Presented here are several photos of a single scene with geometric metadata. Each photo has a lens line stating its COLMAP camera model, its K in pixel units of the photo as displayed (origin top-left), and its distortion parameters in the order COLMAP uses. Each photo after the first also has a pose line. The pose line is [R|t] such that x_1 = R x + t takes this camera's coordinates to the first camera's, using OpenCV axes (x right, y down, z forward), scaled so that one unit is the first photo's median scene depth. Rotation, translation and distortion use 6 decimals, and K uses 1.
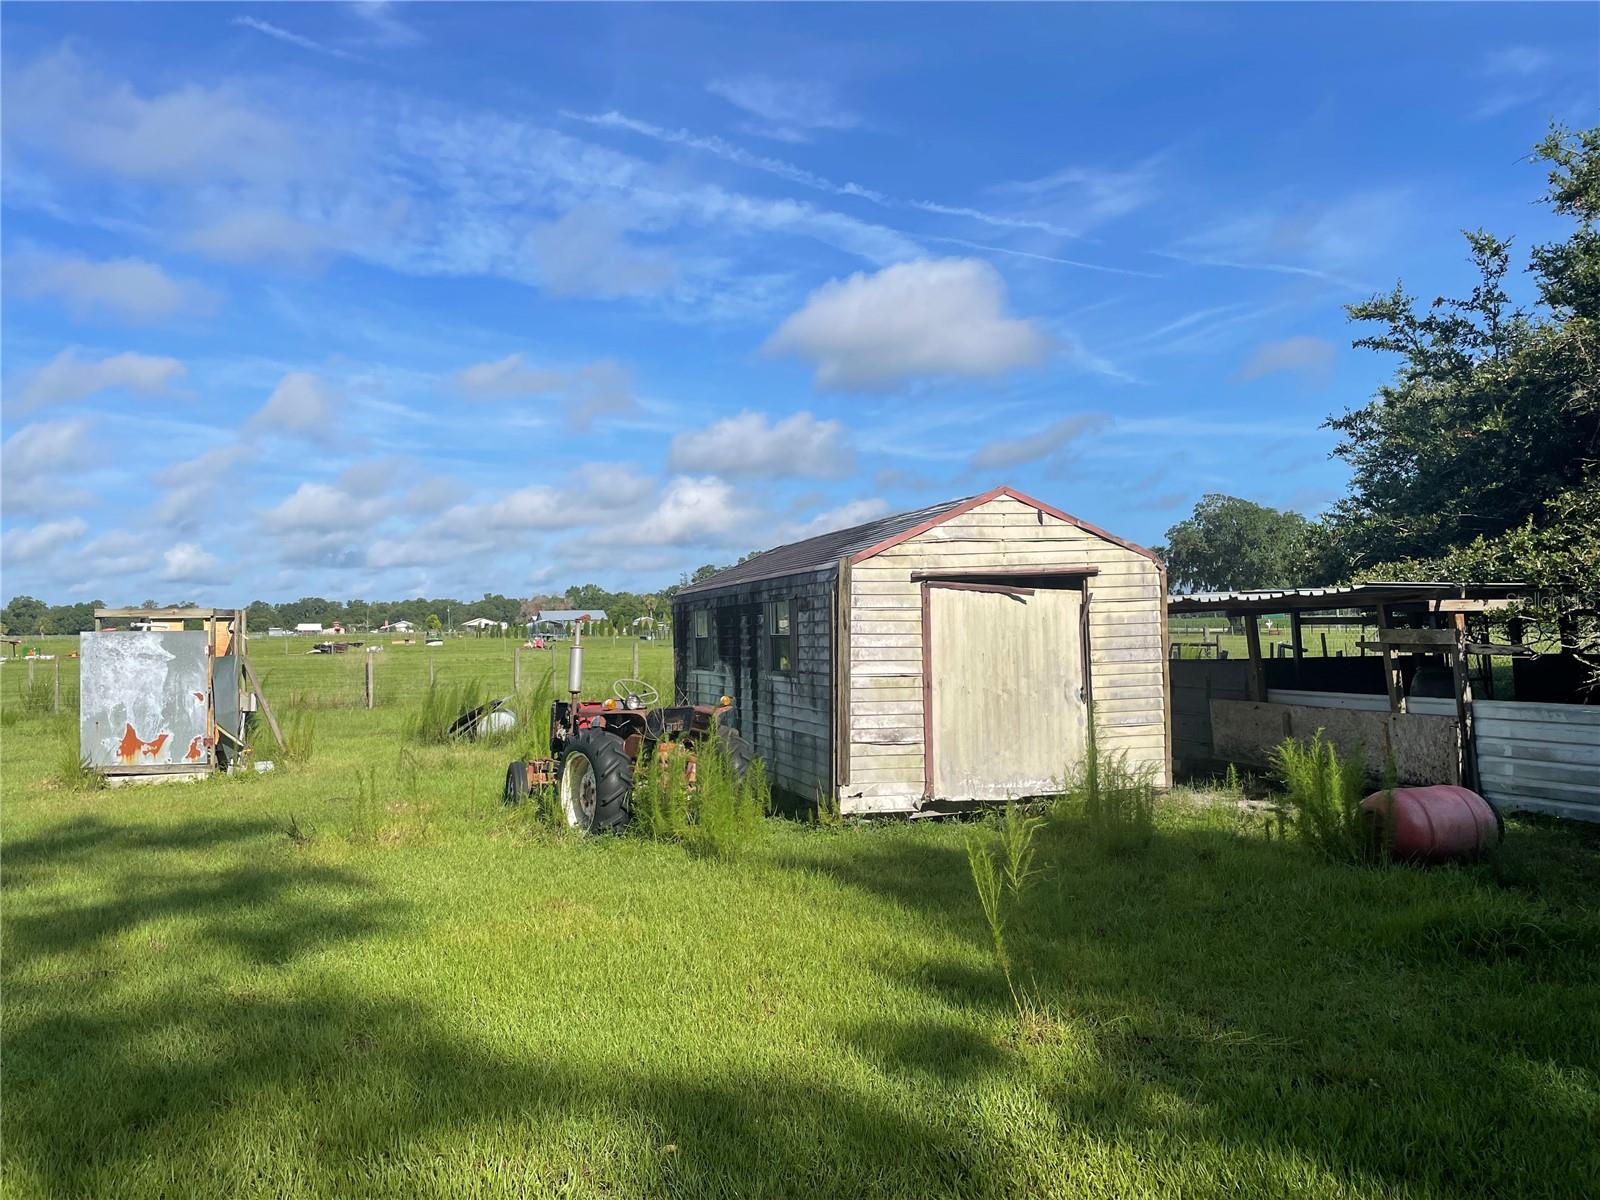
lens RADIAL K [[1211.8, 0, 809.3], [0, 1211.8, 605.1], [0, 0, 1]] dist [0.081687, -0.099525]
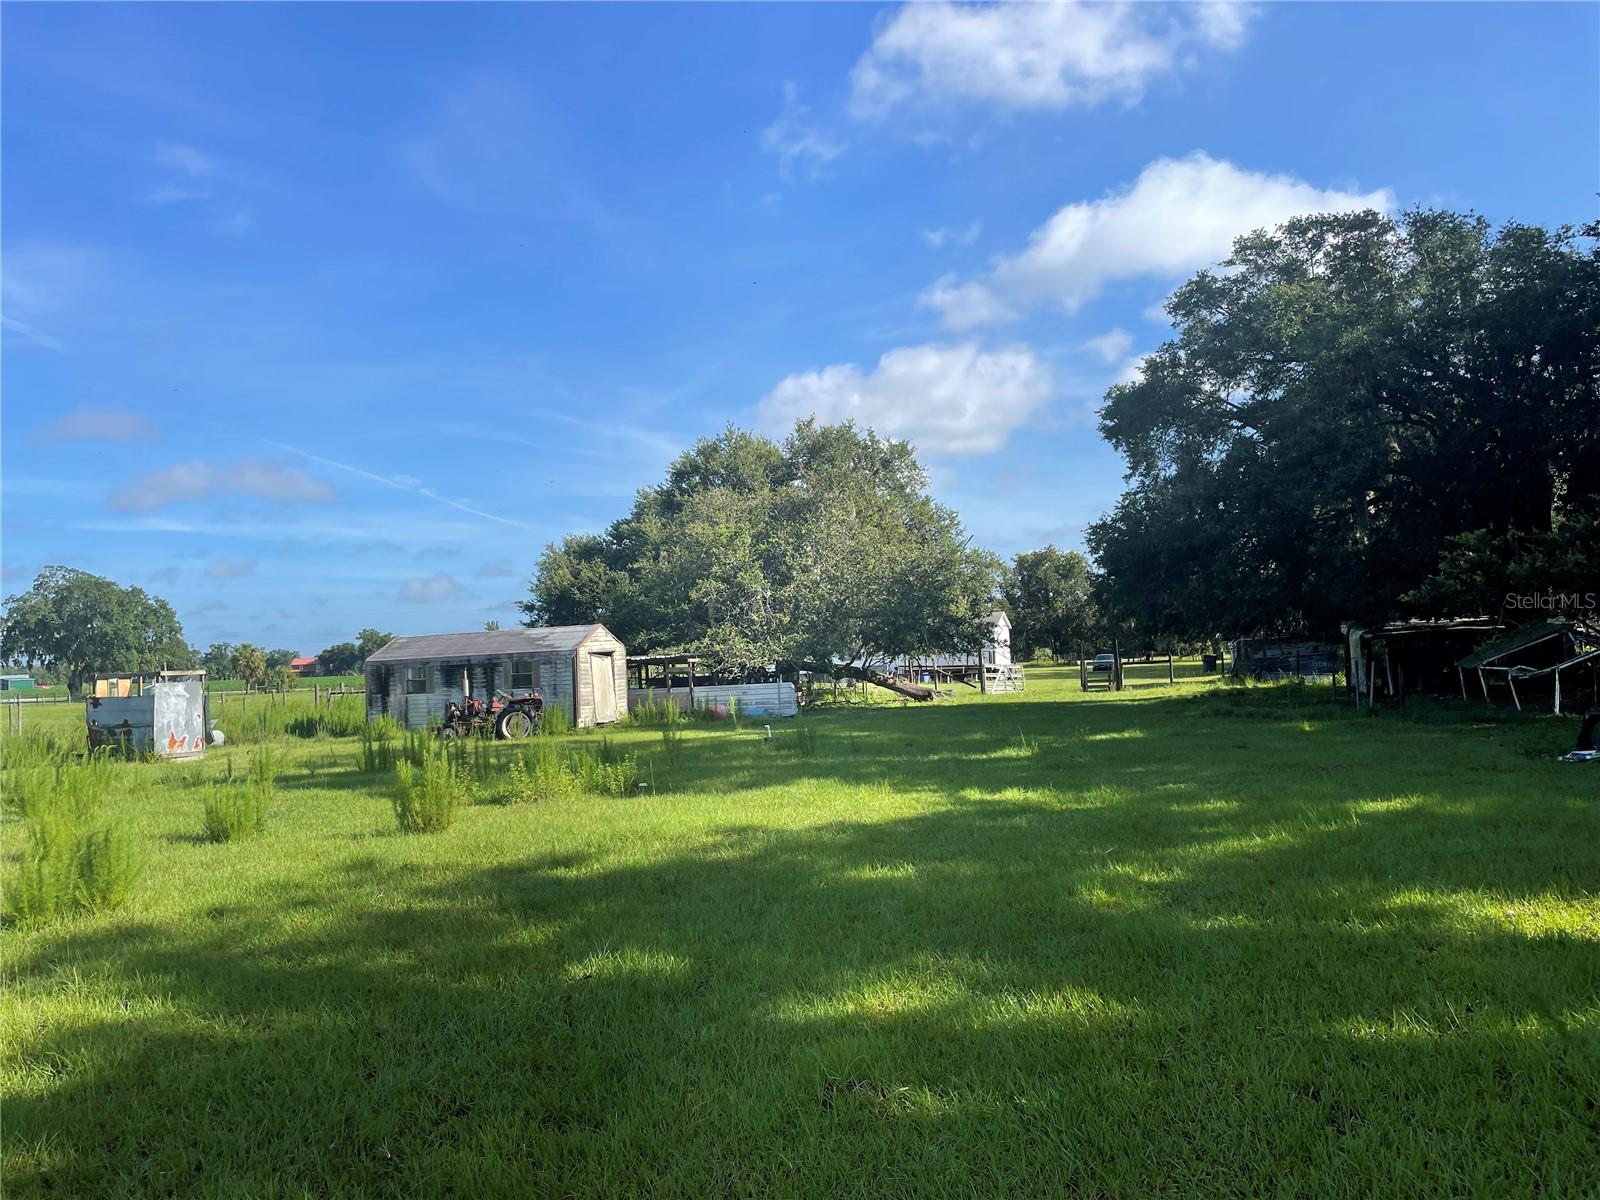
lens RADIAL K [[1211.8, 0, 809.3], [0, 1211.8, 605.1], [0, 0, 1]] dist [0.081687, -0.099525]
pose [[0.536230, 0.030021, 0.843538, -1.620295], [0.015439, 0.998851, -0.045363, 0.002811], [-0.843931, 0.037349, 0.535151, -0.847912]]
